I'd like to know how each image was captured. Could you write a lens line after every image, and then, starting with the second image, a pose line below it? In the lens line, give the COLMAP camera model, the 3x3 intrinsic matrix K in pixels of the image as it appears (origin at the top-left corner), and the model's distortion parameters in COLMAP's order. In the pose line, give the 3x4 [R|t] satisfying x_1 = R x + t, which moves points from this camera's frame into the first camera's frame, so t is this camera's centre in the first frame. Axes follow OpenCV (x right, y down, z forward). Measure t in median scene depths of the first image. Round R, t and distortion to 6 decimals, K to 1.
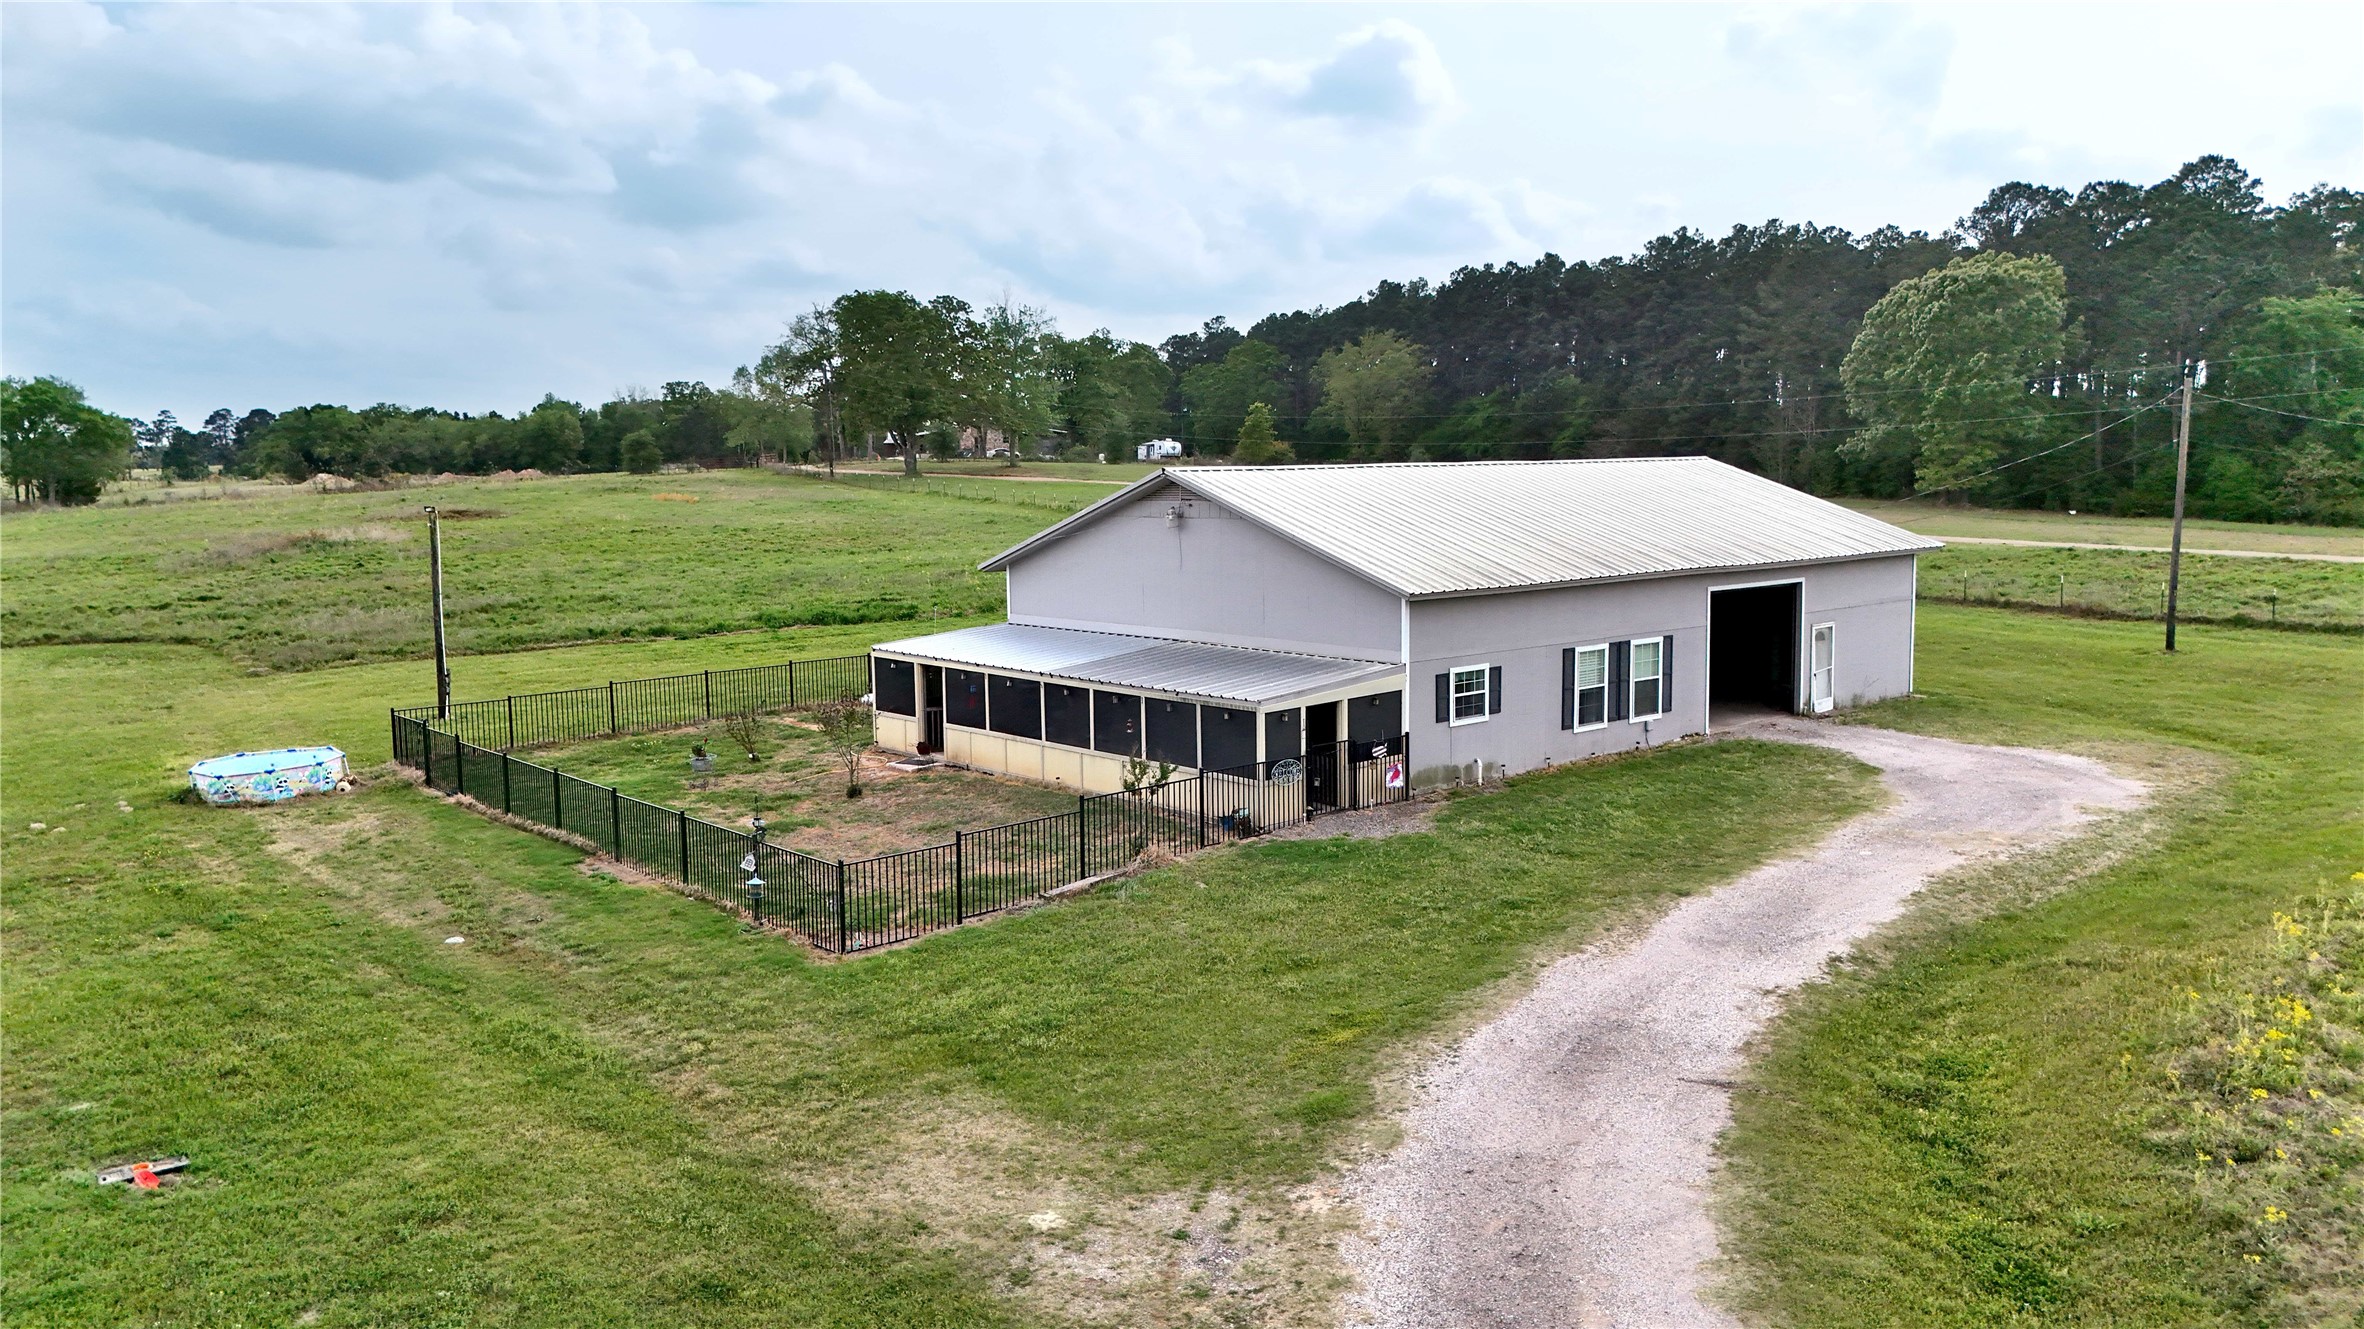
lens RADIAL K [[1782.9, 0, 1182.0], [0, 1782.9, 664.5], [0, 0, 1]] dist [0.044972, 0.000000]
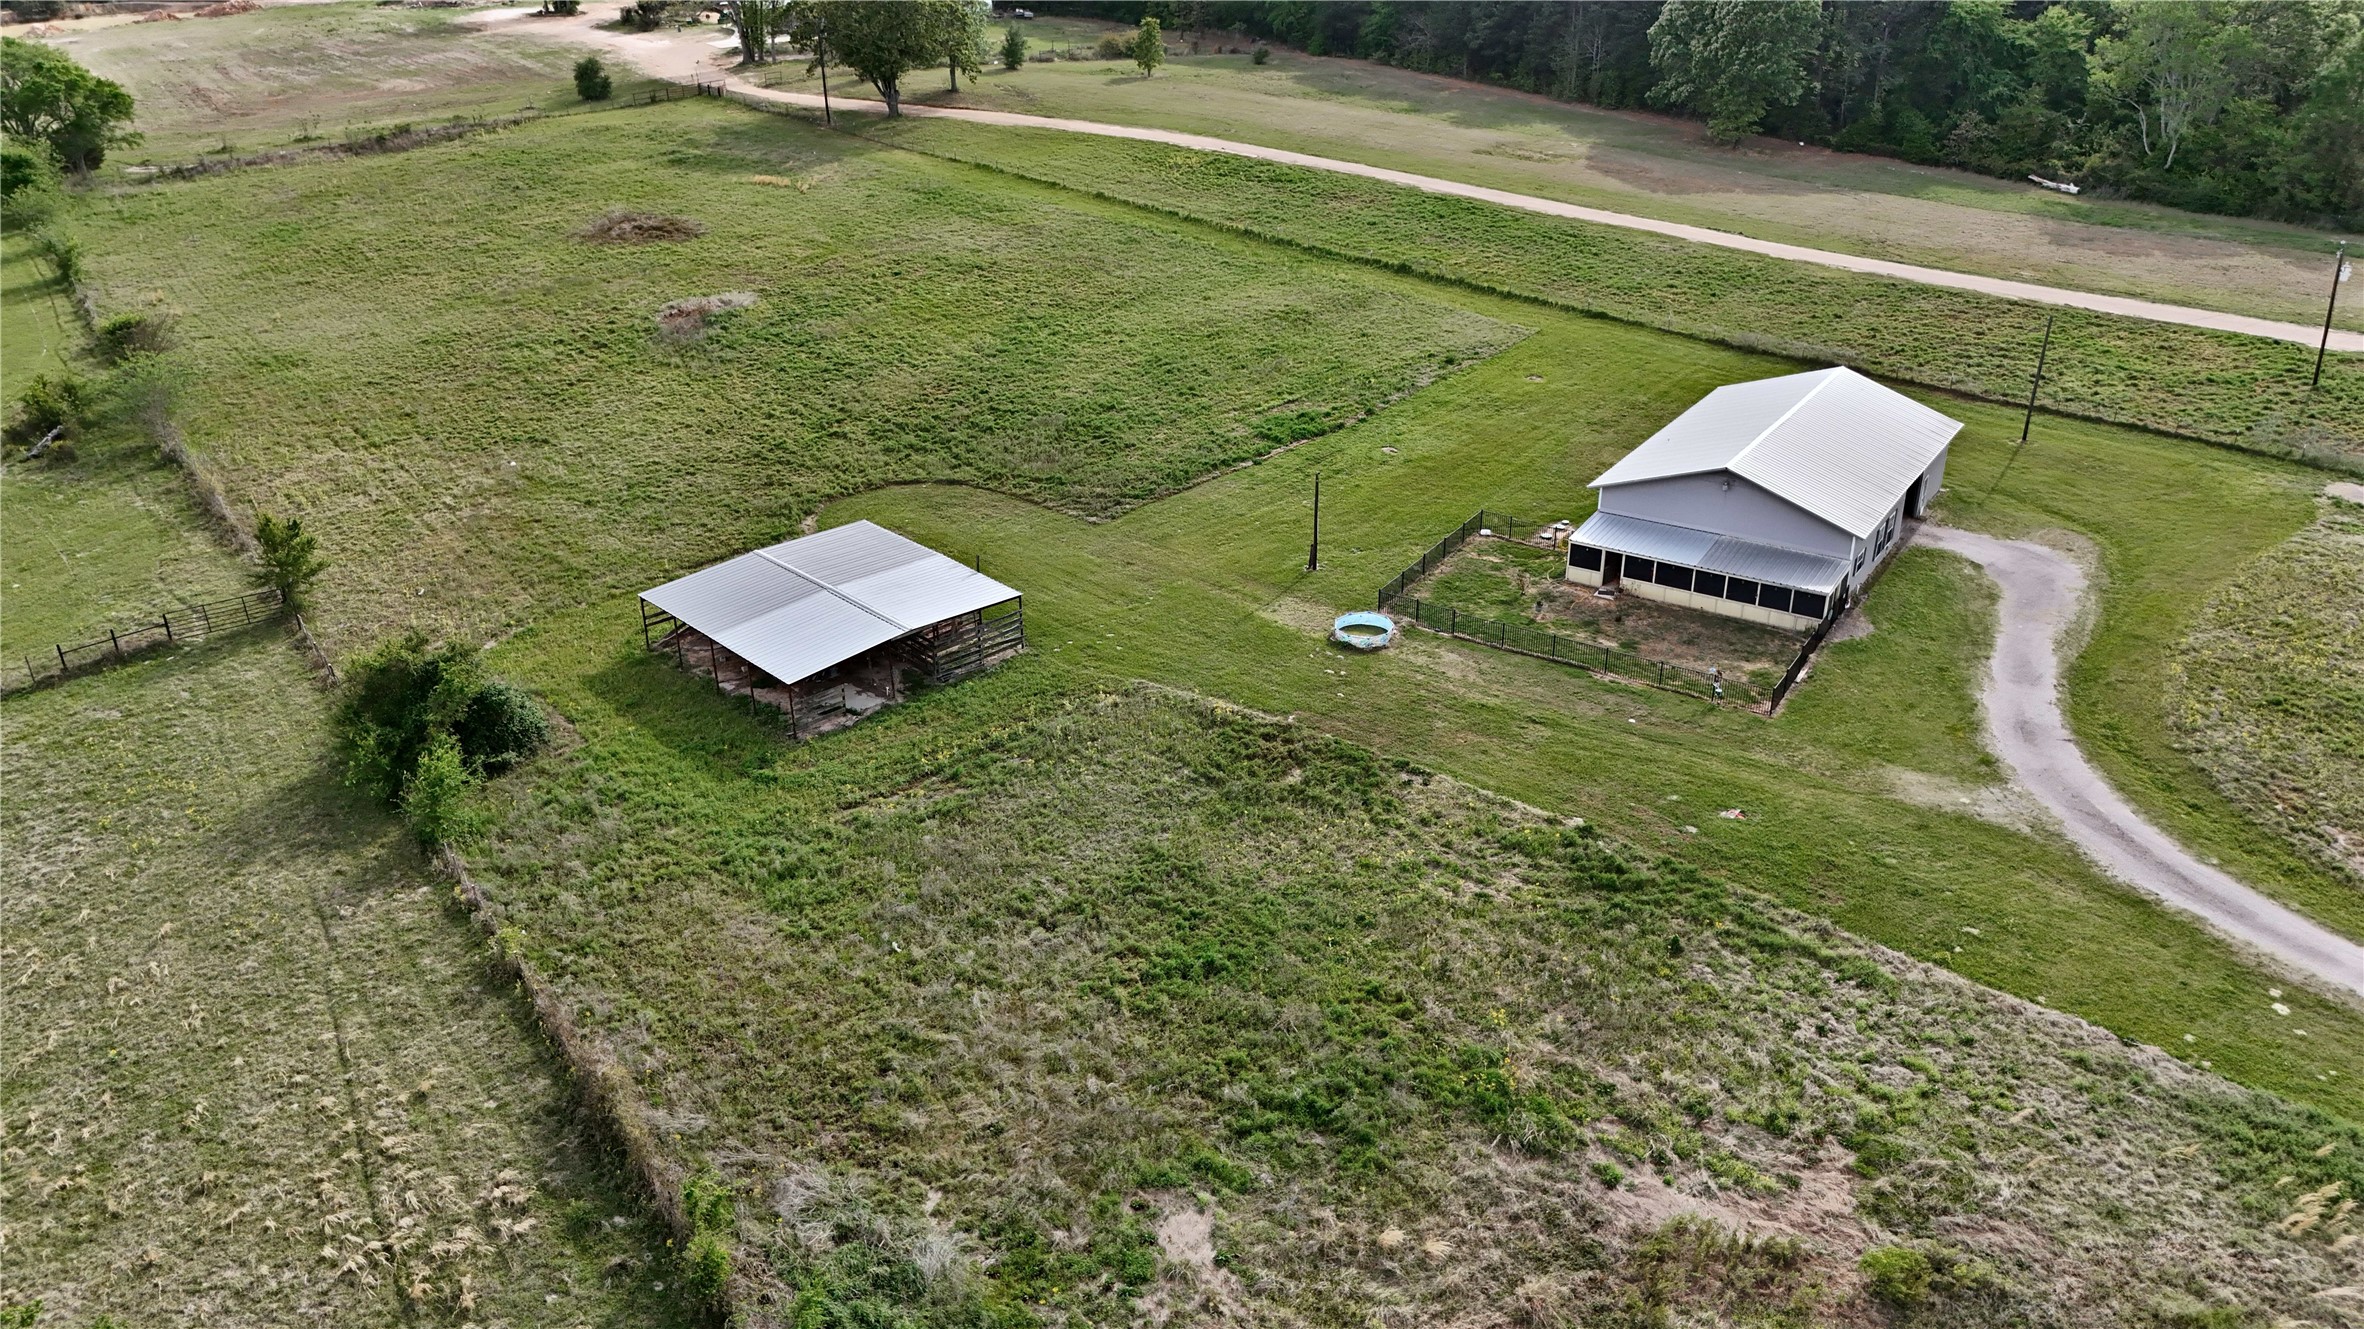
lens RADIAL K [[1782.9, 0, 1182.0], [0, 1782.9, 664.5], [0, 0, 1]] dist [0.044972, 0.000000]
pose [[0.966791, -0.115270, 0.228097, -1.356574], [0.035970, 0.944995, 0.325100, -0.702223], [-0.253025, -0.306099, 0.917759, -1.137426]]
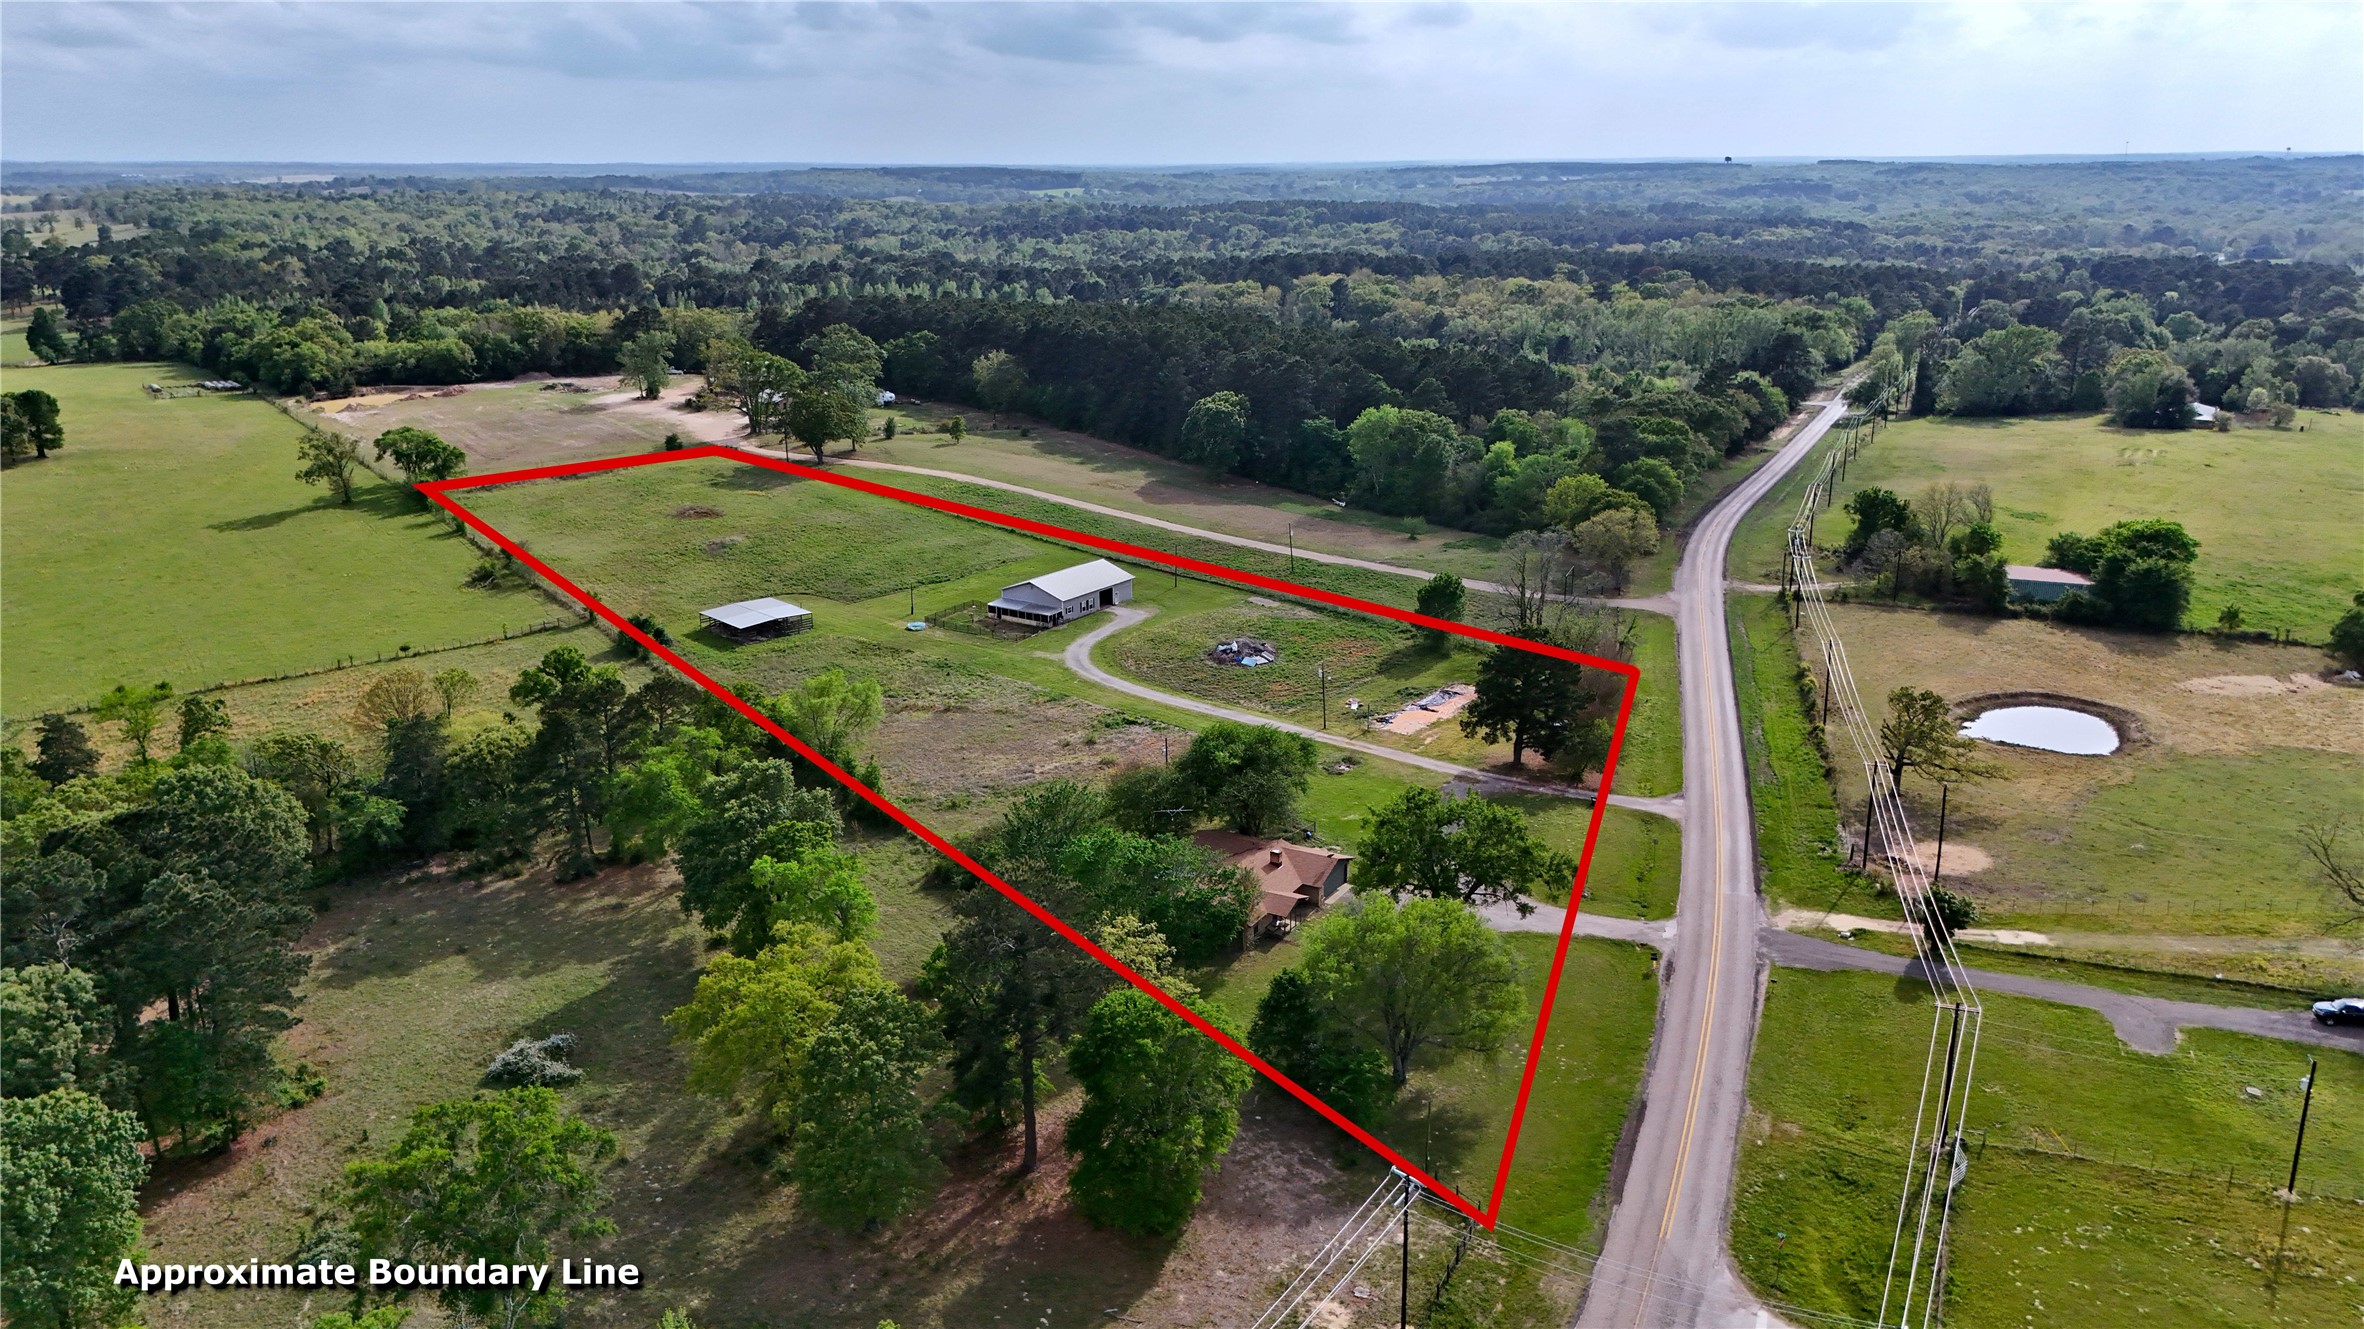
lens RADIAL K [[1782.9, 0, 1182.0], [0, 1782.9, 664.5], [0, 0, 1]] dist [0.044972, 0.000000]
pose [[0.968219, -0.064146, 0.241736, -1.359703], [0.024874, 0.986455, 0.162136, -1.066286], [-0.248862, -0.150970, 0.956700, -7.139263]]
